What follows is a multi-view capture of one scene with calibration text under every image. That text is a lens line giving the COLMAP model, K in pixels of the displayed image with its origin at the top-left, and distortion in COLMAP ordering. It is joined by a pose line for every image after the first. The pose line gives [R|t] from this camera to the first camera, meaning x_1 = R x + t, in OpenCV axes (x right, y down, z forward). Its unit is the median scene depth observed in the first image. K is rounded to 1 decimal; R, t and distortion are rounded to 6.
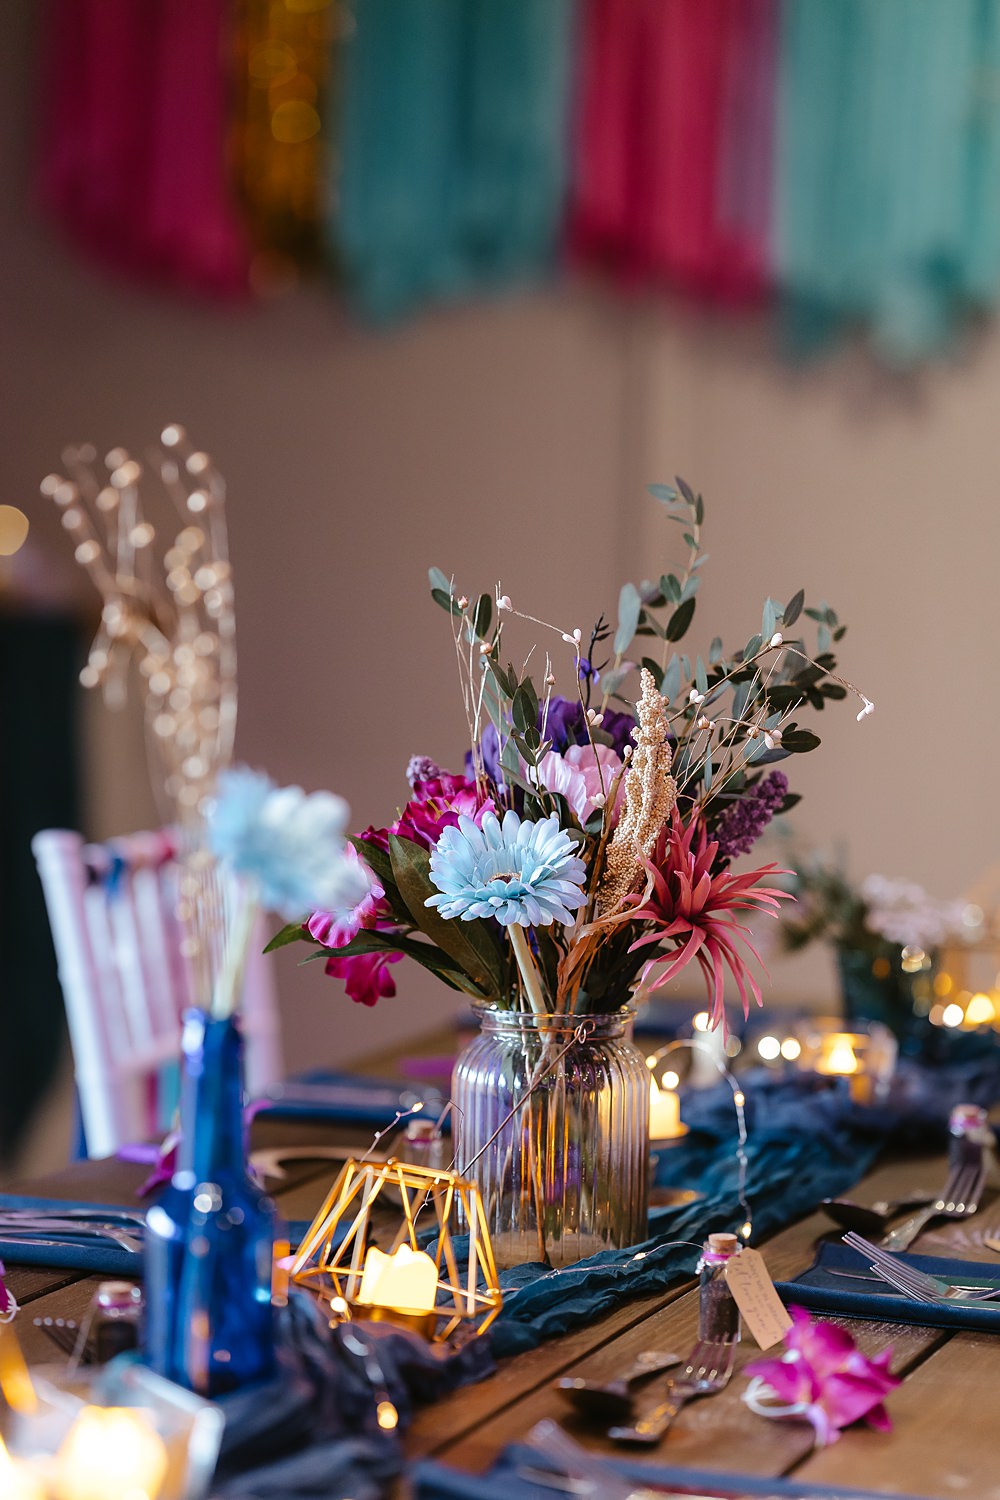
lens RADIAL K [[3844.0, 0, 500.0], [0, 3844.0, 750.0], [0, 0, 1]] dist [0.117885, 1.290018]
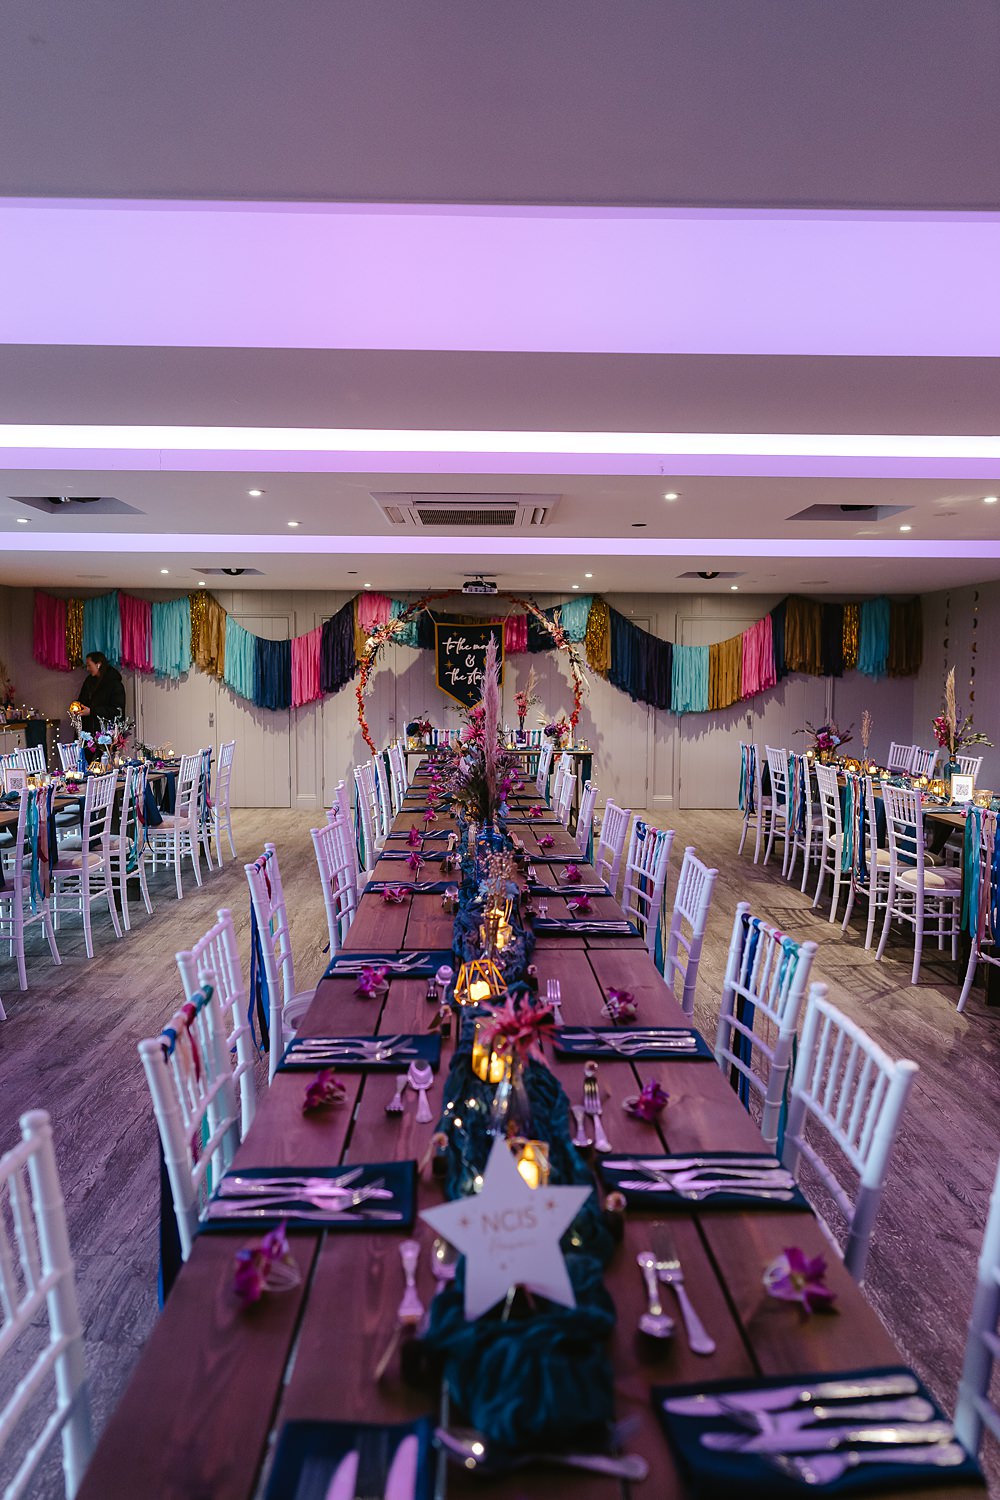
lens RADIAL K [[989.0, 0, 504.8], [0, 989.0, 768.1], [0, 0, 1]] dist [0.000668, 0.000030]
pose [[0.935034, -0.043284, 0.351907, 0.079174], [0.035791, 0.998973, 0.027775, 0.077300], [-0.352748, -0.013375, 0.935623, -2.385682]]
